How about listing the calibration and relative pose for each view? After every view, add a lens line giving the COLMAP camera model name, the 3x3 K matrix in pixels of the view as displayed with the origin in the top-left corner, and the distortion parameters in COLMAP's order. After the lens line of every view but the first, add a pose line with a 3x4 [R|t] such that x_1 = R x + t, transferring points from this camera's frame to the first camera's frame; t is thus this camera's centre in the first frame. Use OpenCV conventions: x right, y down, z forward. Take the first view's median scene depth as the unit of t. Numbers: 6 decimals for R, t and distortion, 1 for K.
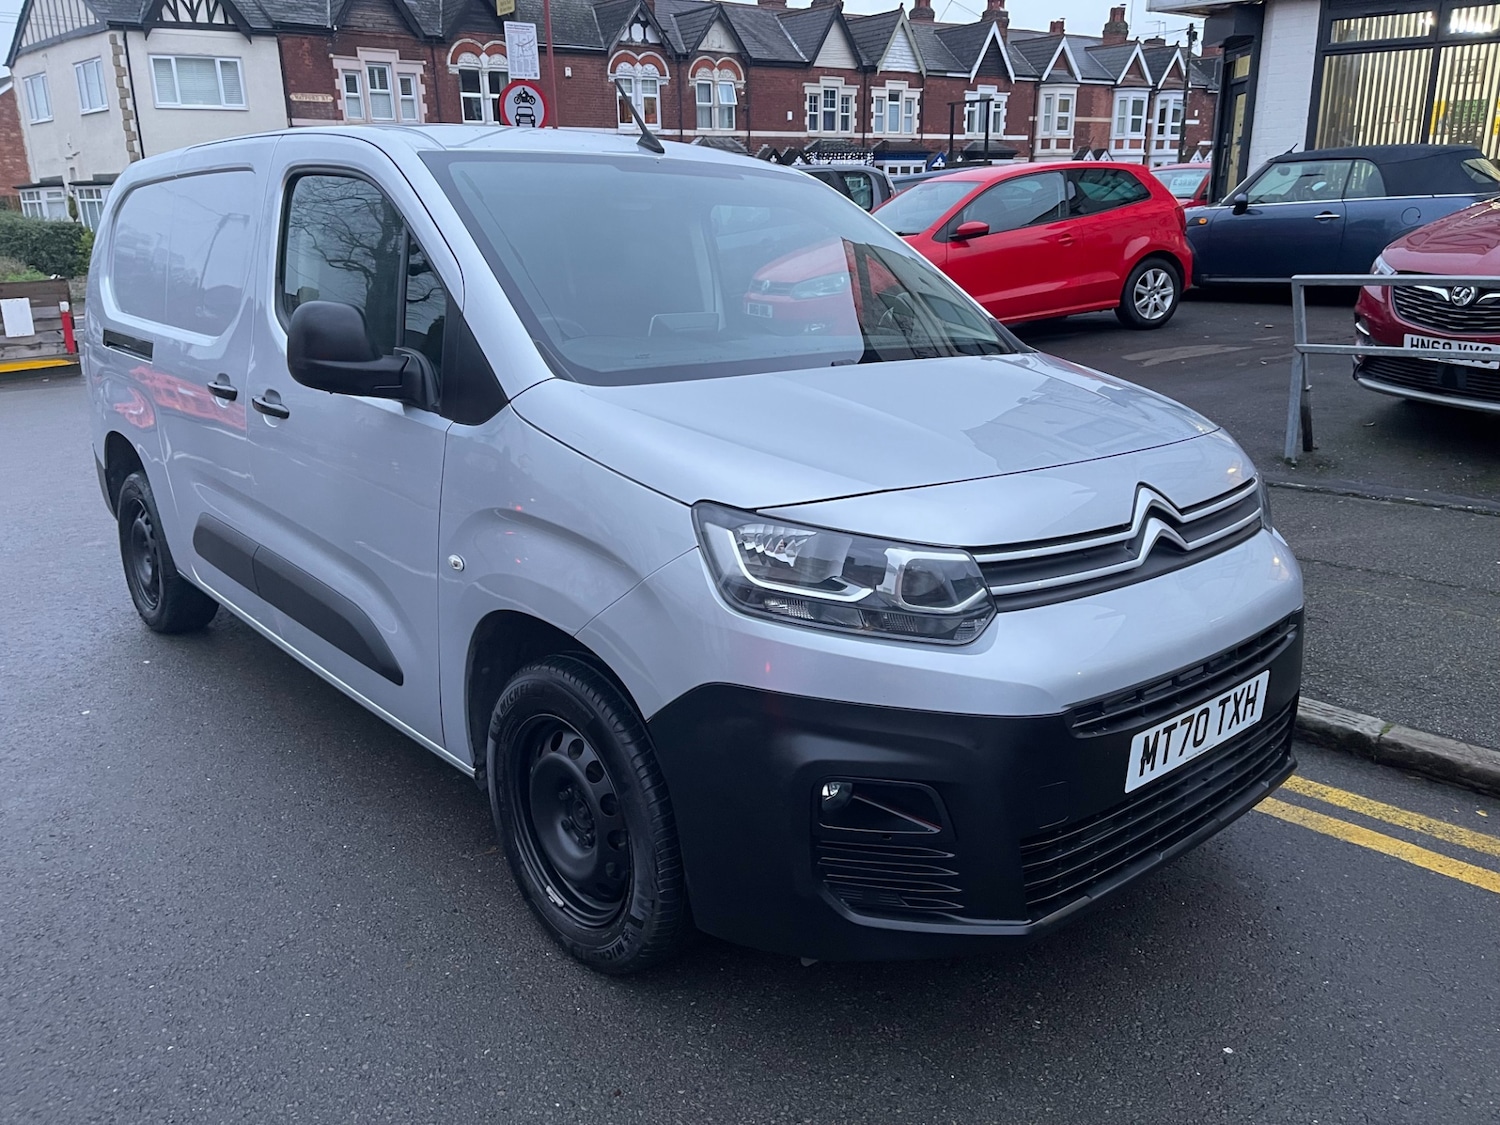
lens RADIAL K [[1114.5, 0, 750.0], [0, 1114.5, 562.5], [0, 0, 1]] dist [0.088322, -0.117209]
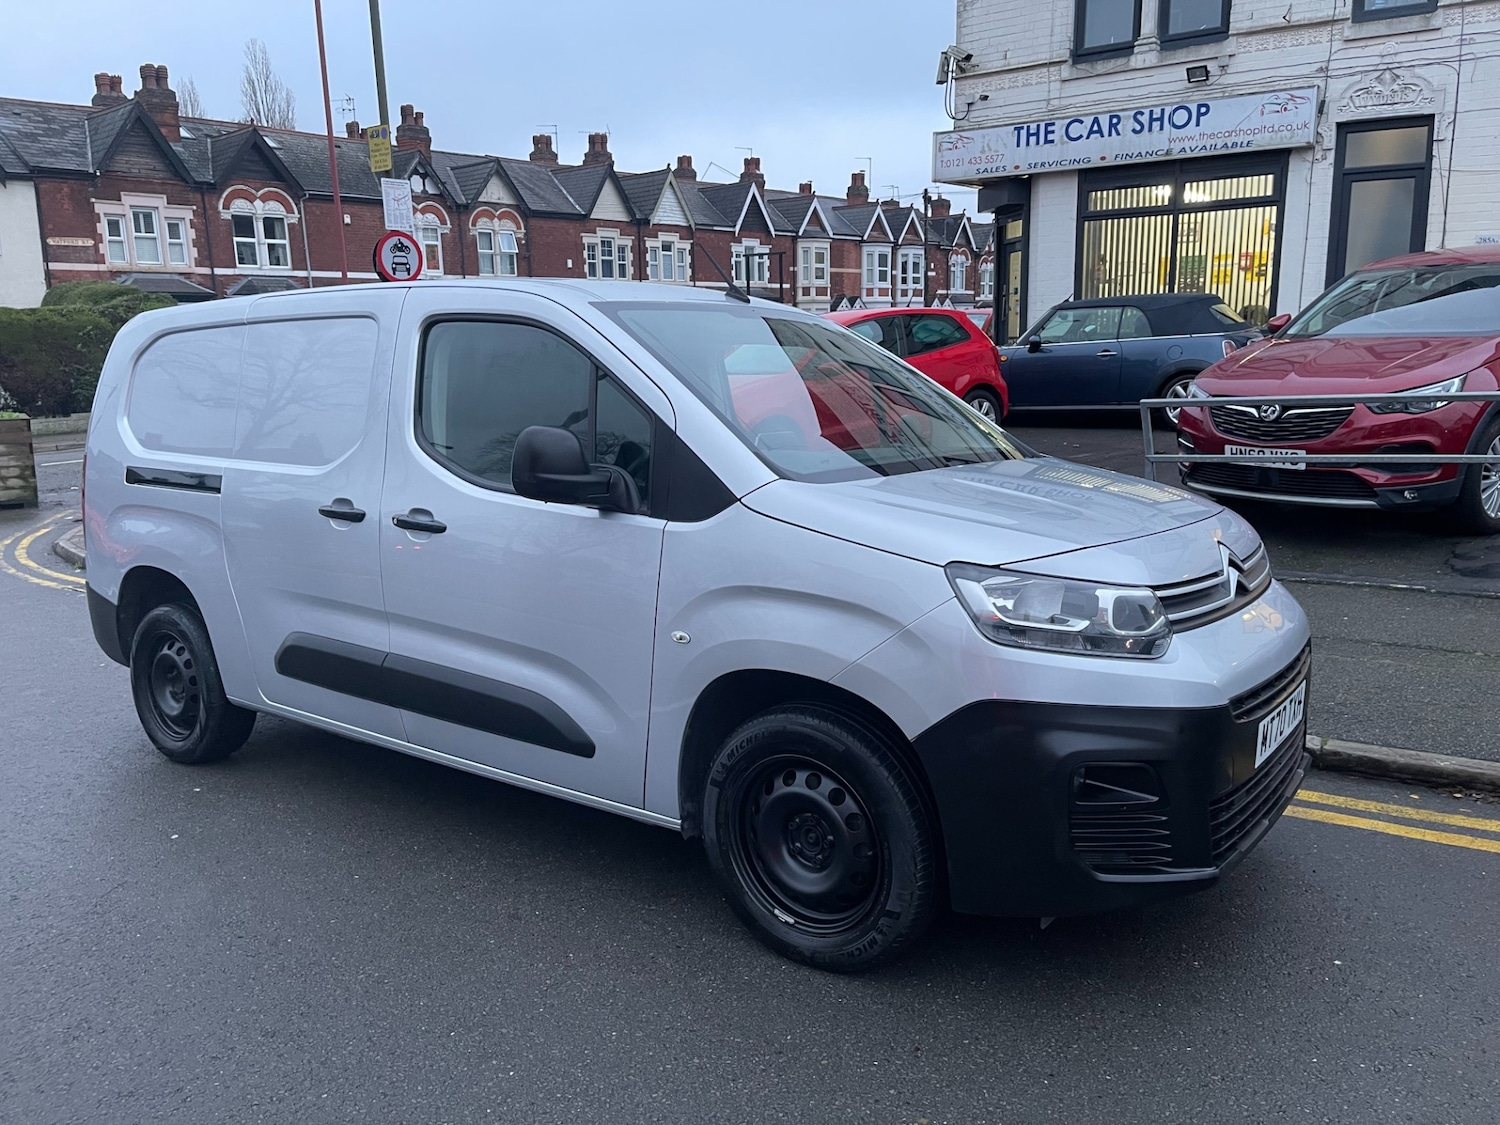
lens RADIAL K [[1116.6, 0, 755.3], [0, 1116.6, 562.8], [0, 0, 1]] dist [0.082713, -0.111694]
pose [[0.977973, -0.046146, 0.203567, -0.103536], [0.069585, 0.991545, -0.109531, 0.014026], [-0.196792, 0.121284, 0.972915, -0.044091]]
